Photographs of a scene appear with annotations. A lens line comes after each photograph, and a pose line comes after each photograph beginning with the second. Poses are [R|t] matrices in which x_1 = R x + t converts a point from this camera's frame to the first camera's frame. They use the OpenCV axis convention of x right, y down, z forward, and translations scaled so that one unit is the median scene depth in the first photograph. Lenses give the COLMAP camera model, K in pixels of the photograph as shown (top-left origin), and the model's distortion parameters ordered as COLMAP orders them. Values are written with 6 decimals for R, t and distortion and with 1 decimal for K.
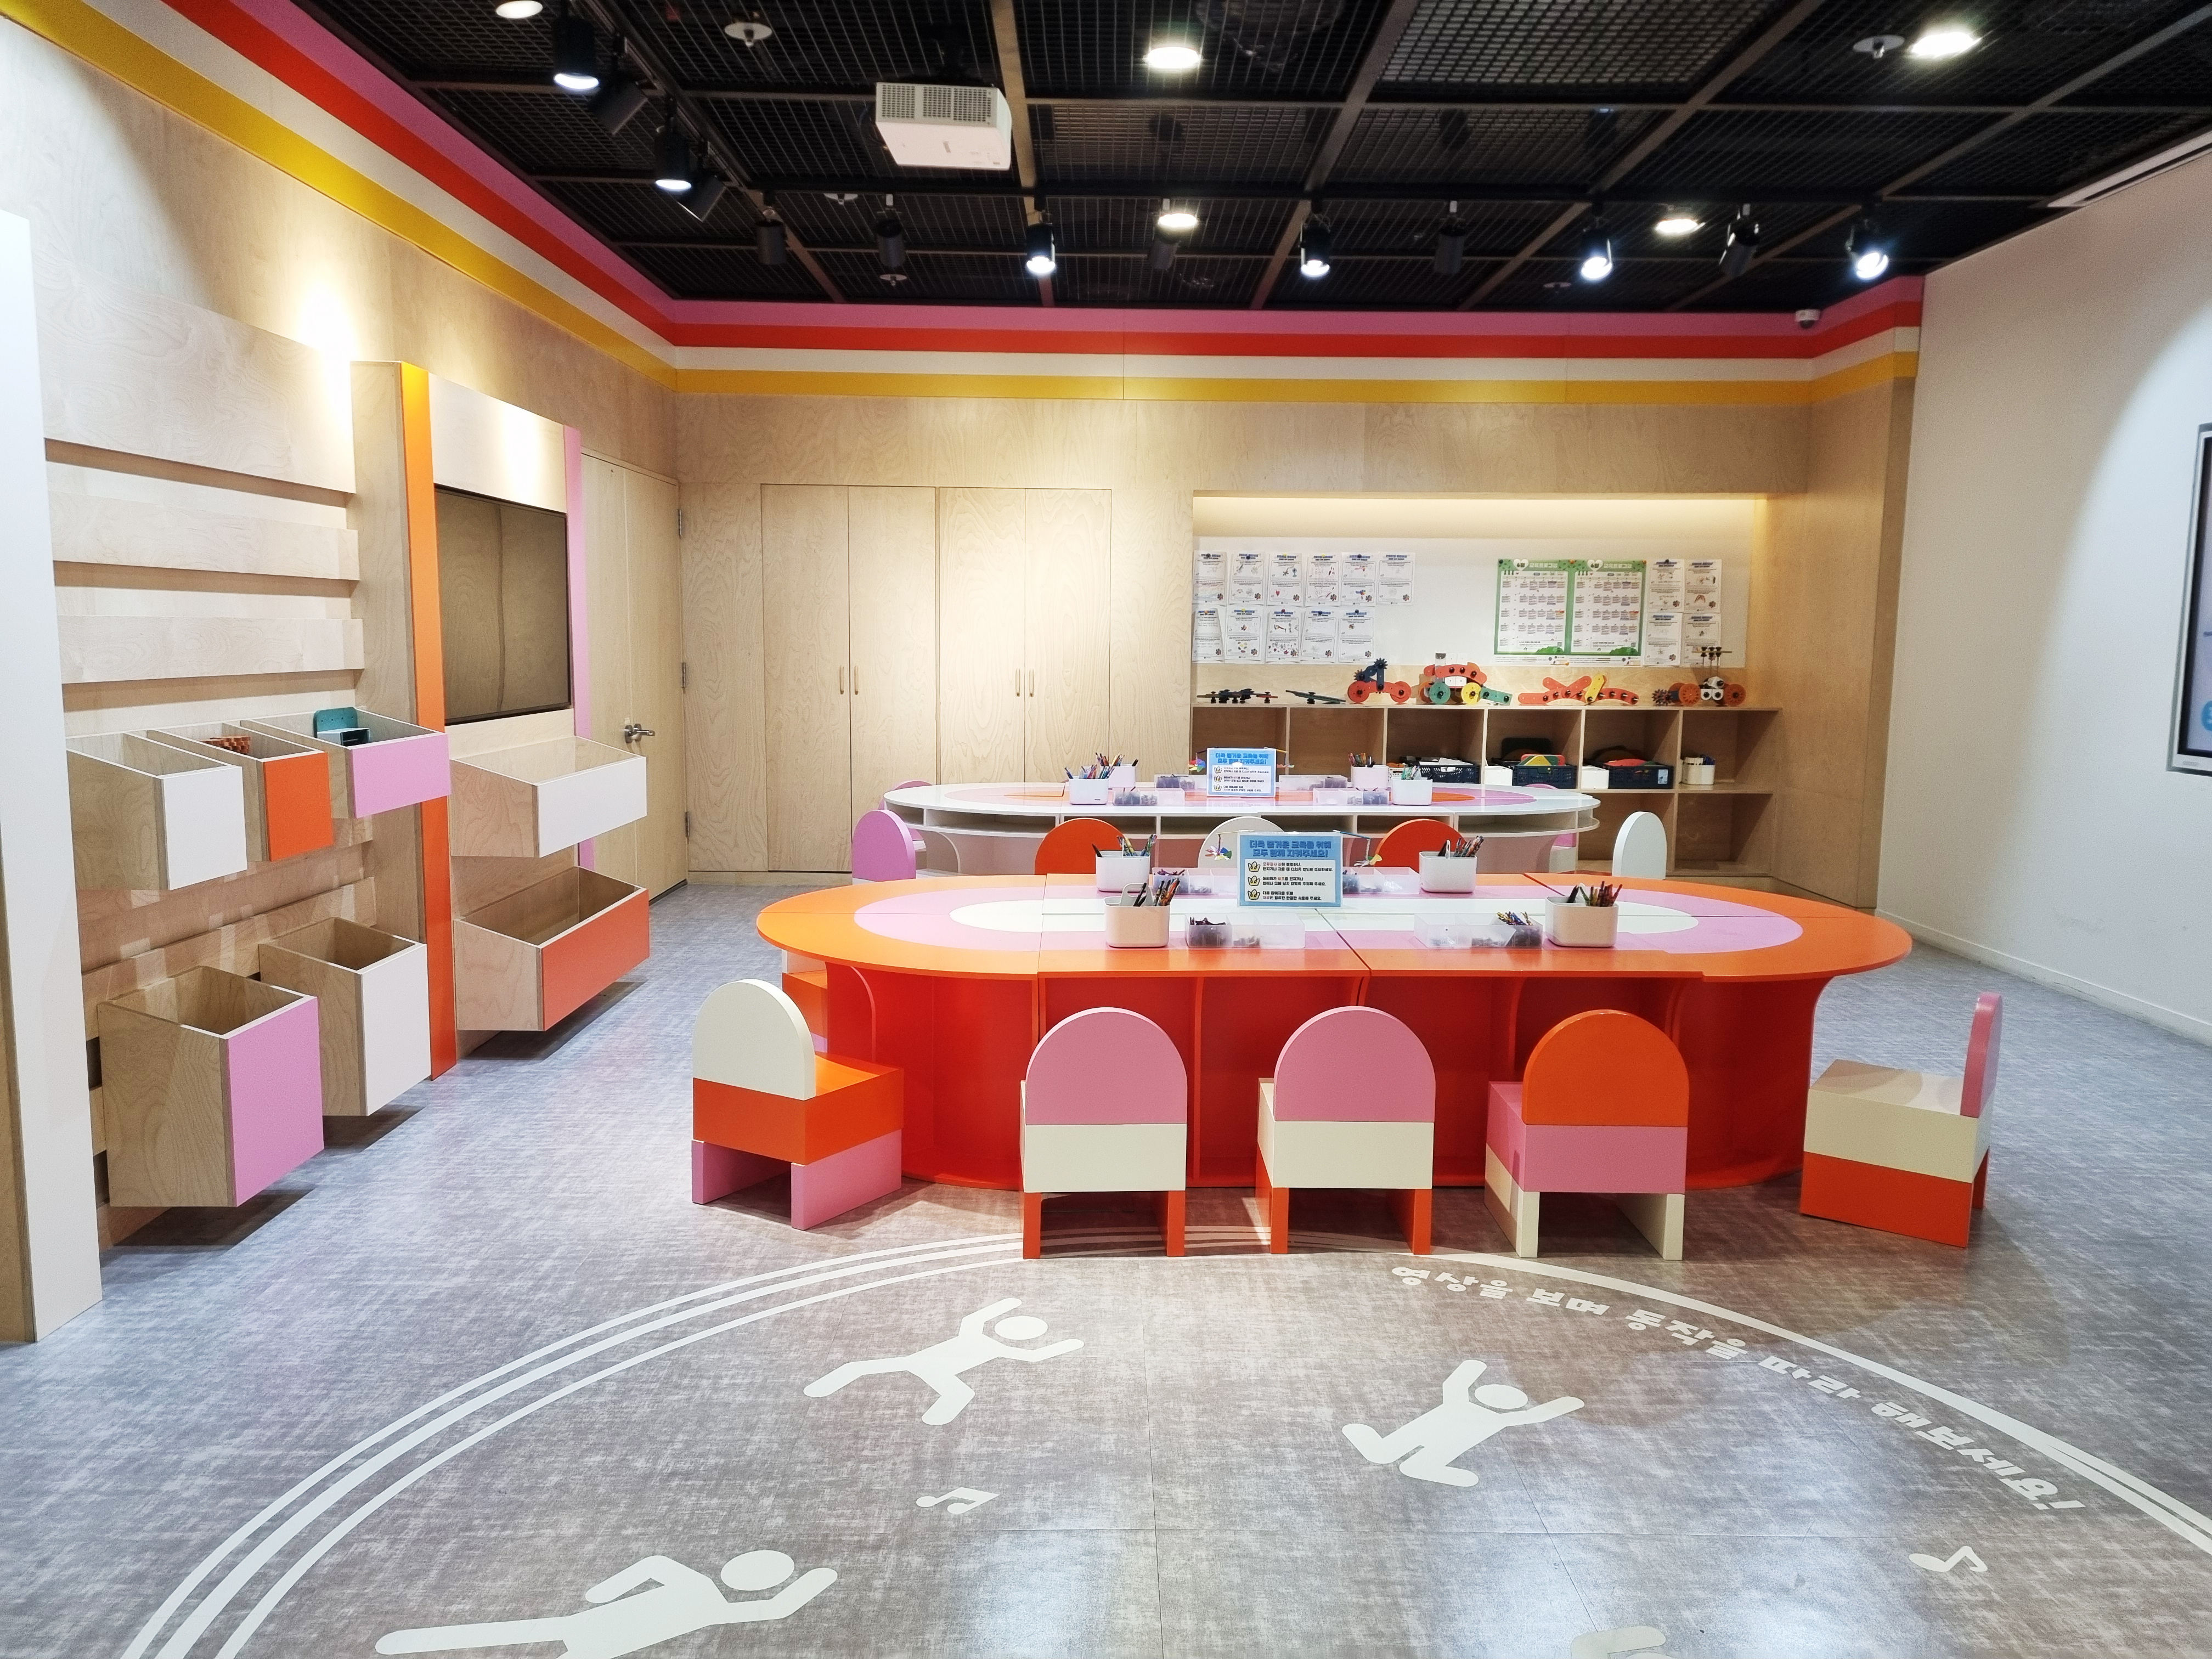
lens RADIAL K [[1647.2, 0, 1109.2], [0, 1647.2, 835.1], [0, 0, 1]] dist [0.052585, -0.026991]
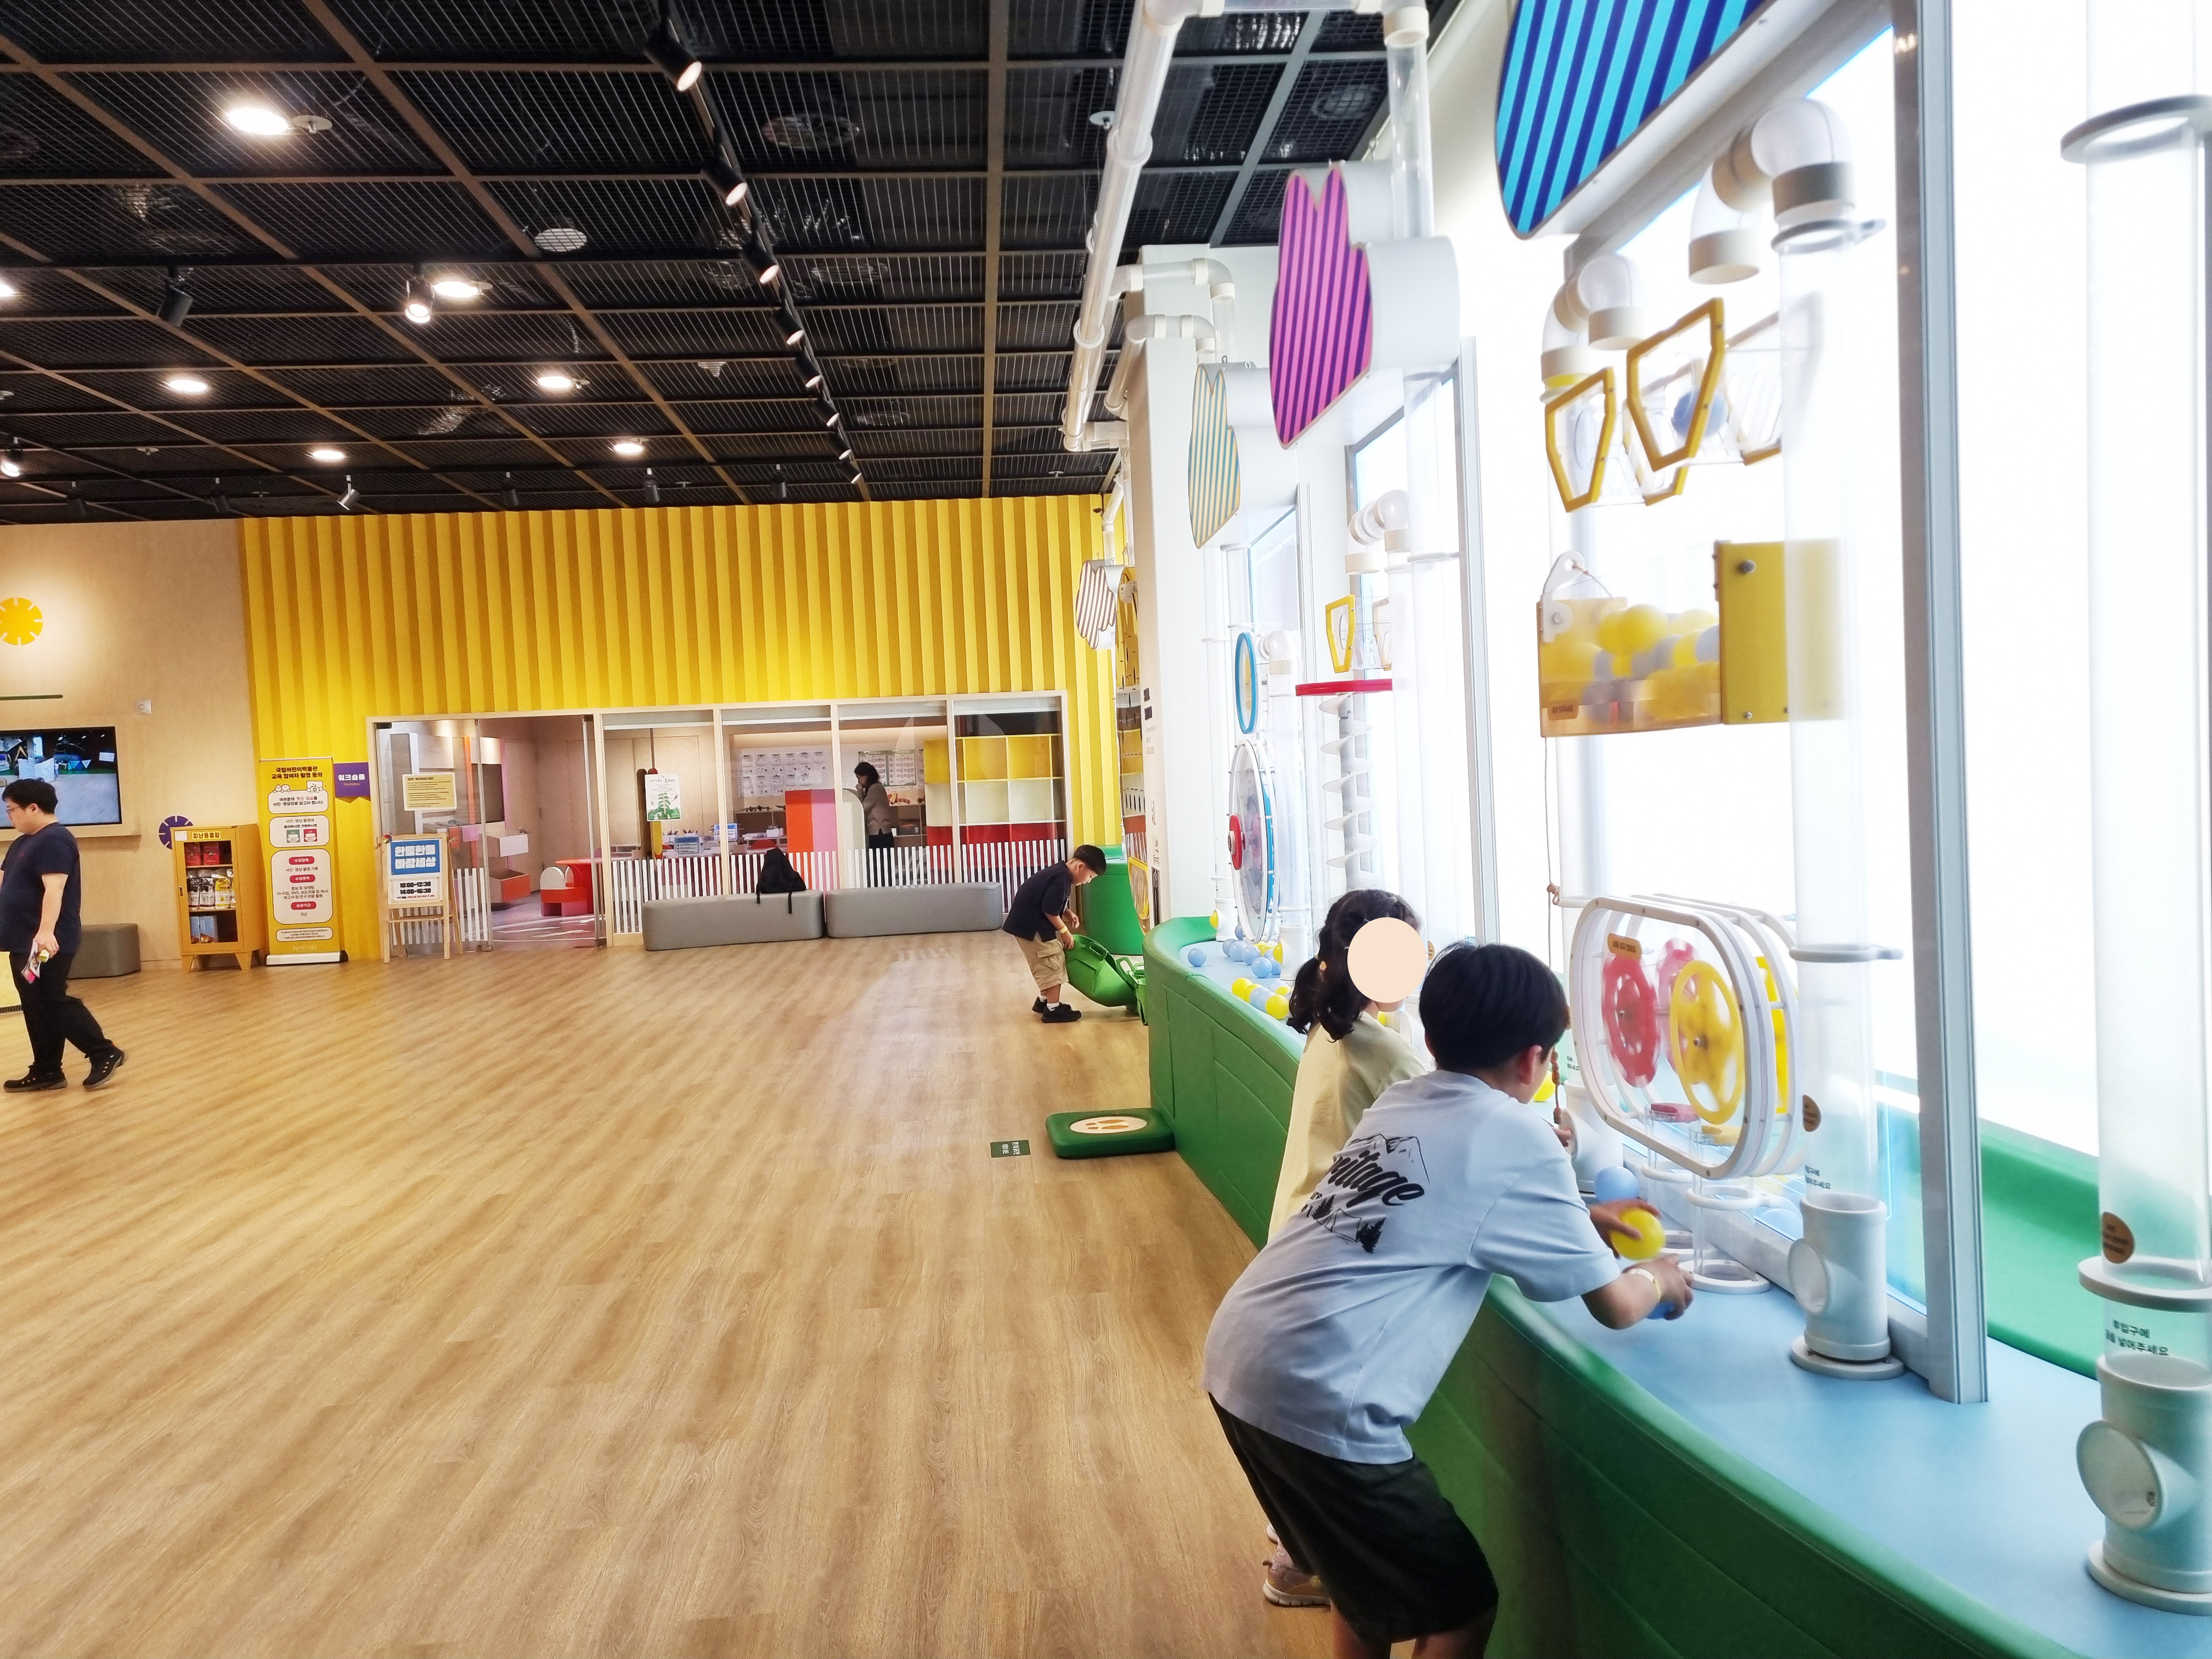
lens RADIAL K [[1647.2, 0, 1106.9], [0, 1647.2, 825.1], [0, 0, 1]] dist [0.052585, -0.026991]
pose [[0.995928, -0.051216, 0.074187, 0.429343], [0.057097, 0.995203, -0.079447, 0.179324], [-0.069762, 0.083359, 0.994075, -1.619385]]
